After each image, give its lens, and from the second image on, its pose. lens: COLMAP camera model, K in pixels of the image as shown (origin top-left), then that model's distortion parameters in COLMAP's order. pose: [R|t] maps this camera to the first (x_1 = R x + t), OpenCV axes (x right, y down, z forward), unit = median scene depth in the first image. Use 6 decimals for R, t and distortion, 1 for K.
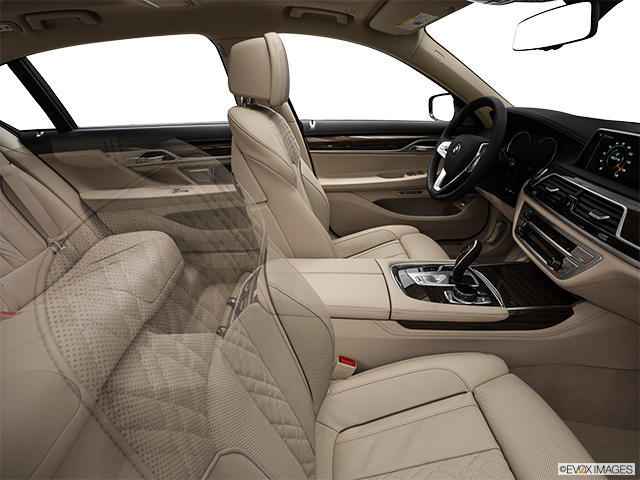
lens RADIAL K [[335.4, 0, 320.0], [0, 335.4, 240.0], [0, 0, 1]] dist [-0.039362, 0.000893]
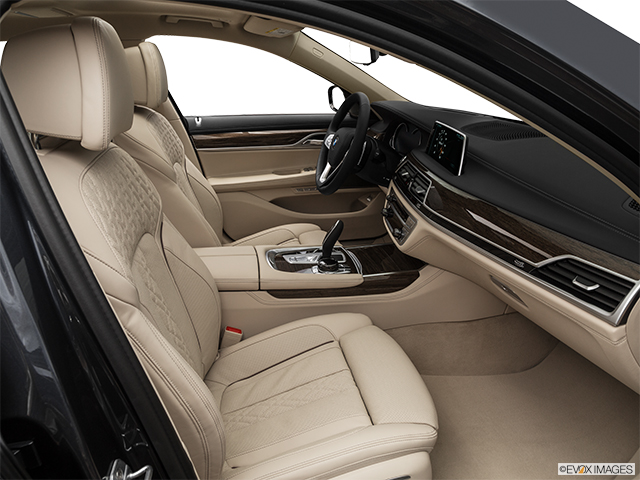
lens RADIAL K [[502.2, 0, 320.0], [0, 502.2, 240.0], [0, 0, 1]] dist [-0.119070, 0.075283]
pose [[0.987046, -0.056255, 0.150255, 0.119628], [0.068022, 0.994909, -0.074355, 0.152821], [-0.145307, 0.083612, 0.985847, -0.536743]]
